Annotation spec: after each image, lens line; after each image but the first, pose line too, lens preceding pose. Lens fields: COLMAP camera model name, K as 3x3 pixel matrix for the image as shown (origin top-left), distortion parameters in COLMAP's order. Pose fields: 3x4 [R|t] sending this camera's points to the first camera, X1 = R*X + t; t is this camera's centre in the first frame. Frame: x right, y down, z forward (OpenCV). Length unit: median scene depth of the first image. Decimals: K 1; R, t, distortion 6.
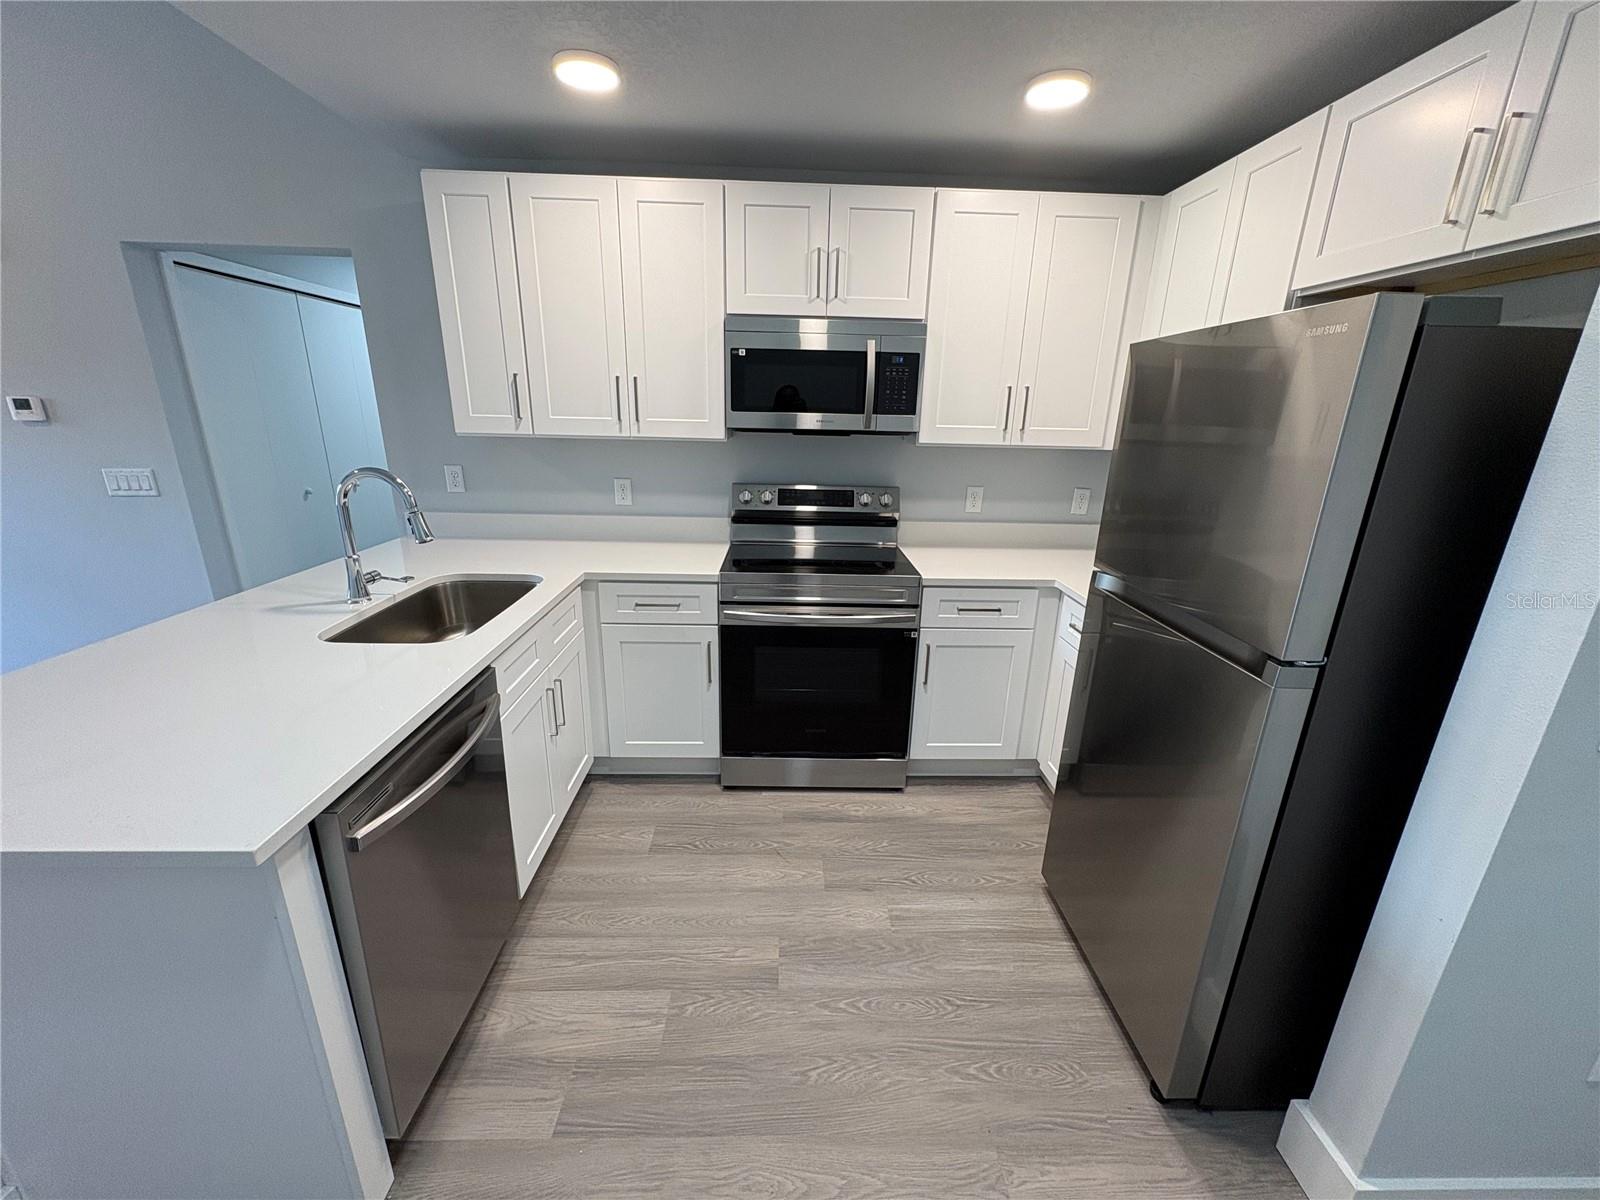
lens RADIAL K [[635.3, 0, 801.6], [0, 635.3, 600.6], [0, 0, 1]] dist [0.000518, 0.000539]
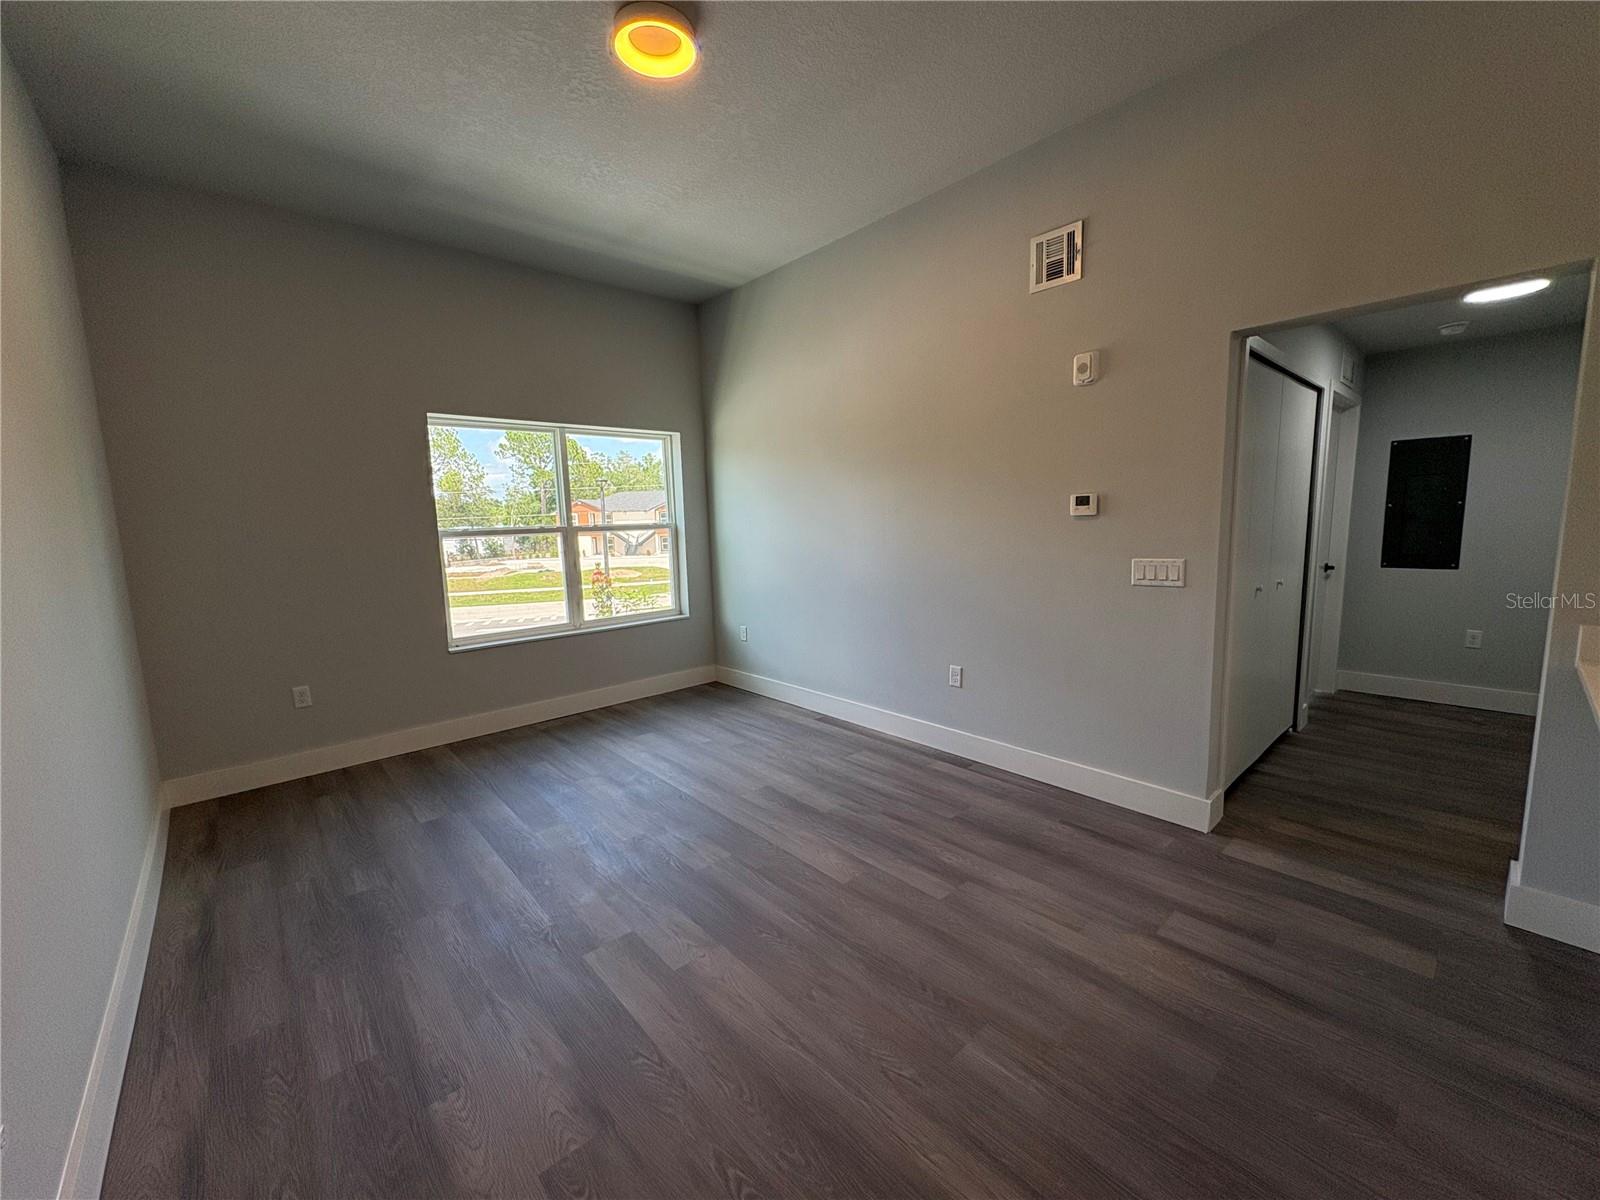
lens RADIAL K [[635.3, 0, 801.1], [0, 635.3, 601.6], [0, 0, 1]] dist [0.000518, 0.000539]
pose [[0.646136, 0.059533, -0.760897, -0.767665], [-0.181134, 0.980431, -0.077106, 0.041696], [0.741417, 0.187645, 0.644275, -0.047755]]
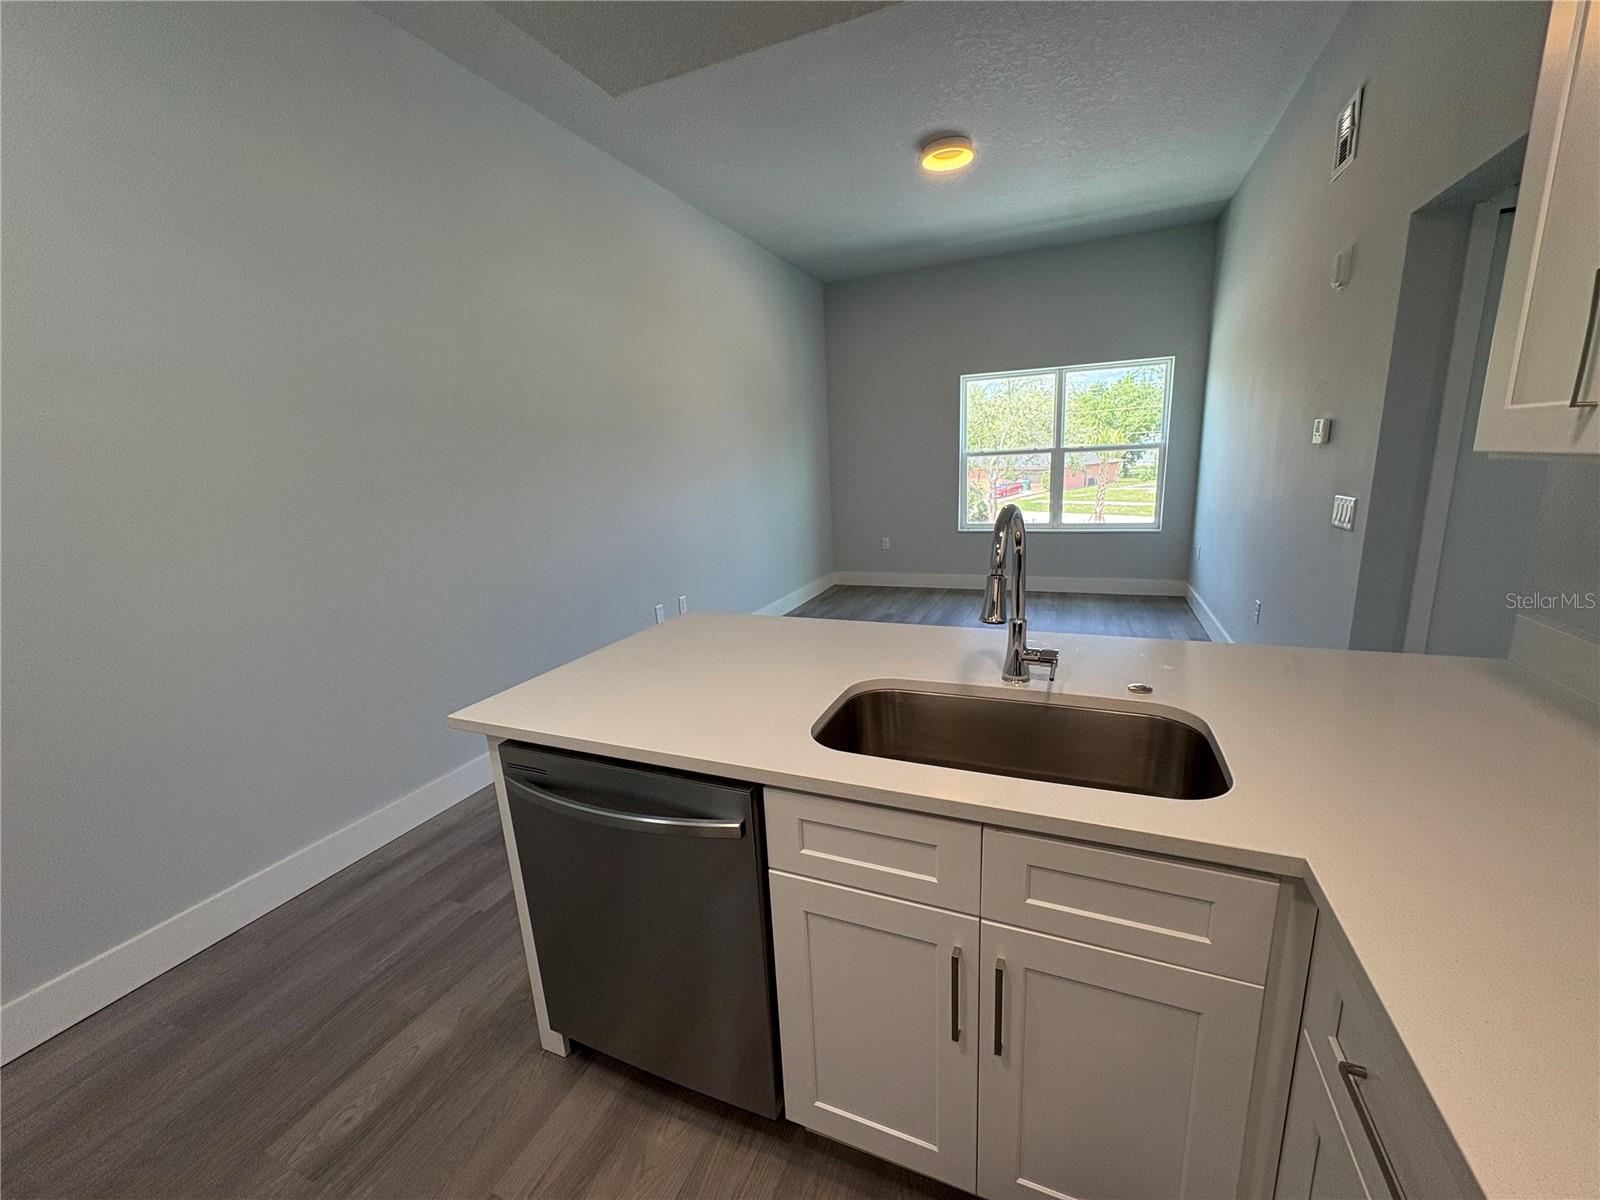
lens RADIAL K [[635.3, 0, 800.6], [0, 635.3, 601.2], [0, 0, 1]] dist [0.000518, 0.000539]
pose [[-0.422533, 0.199795, -0.884052, 0.042207], [-0.226897, 0.921024, 0.316596, -0.210580], [0.877487, 0.334361, -0.343830, 0.807922]]
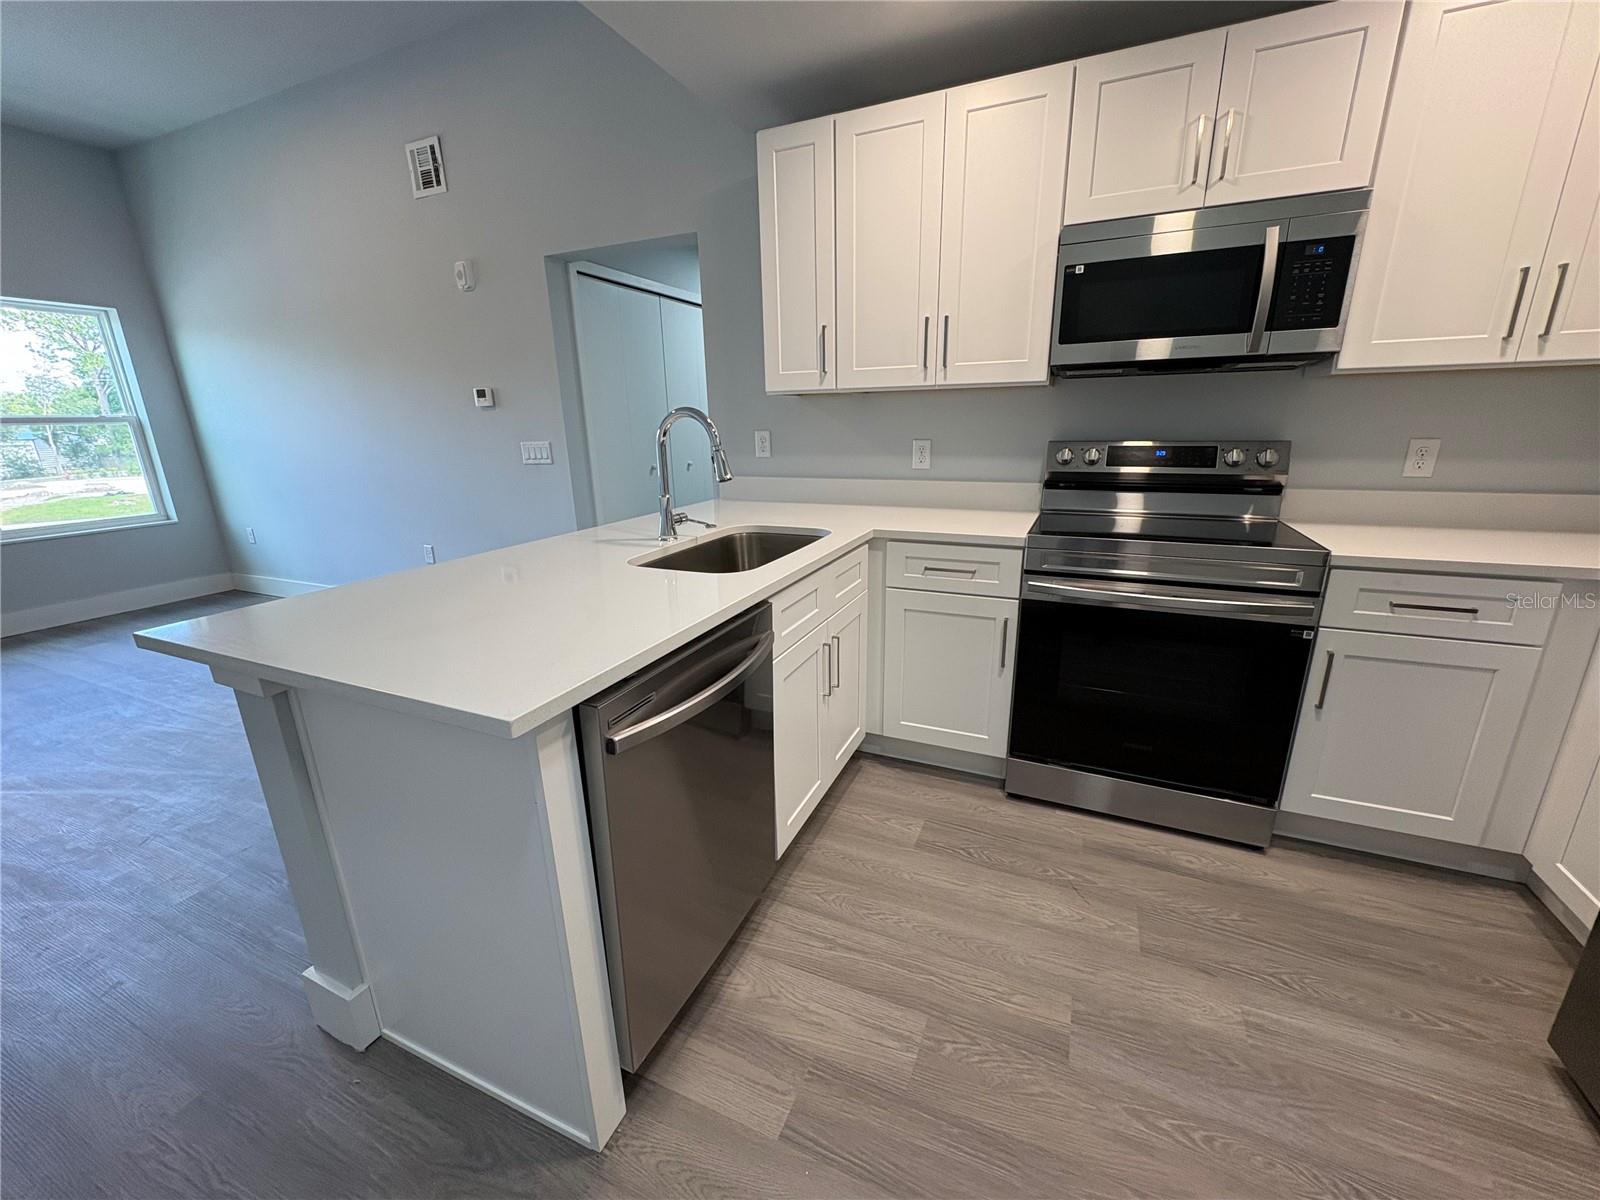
lens RADIAL K [[635.3, 0, 801.7], [0, 635.3, 600.7], [0, 0, 1]] dist [0.000518, 0.000539]
pose [[0.900391, 0.080845, -0.427504, -0.031075], [-0.088021, 0.996114, 0.002988, 0.063640], [0.426084, 0.034939, 0.904009, 0.118902]]
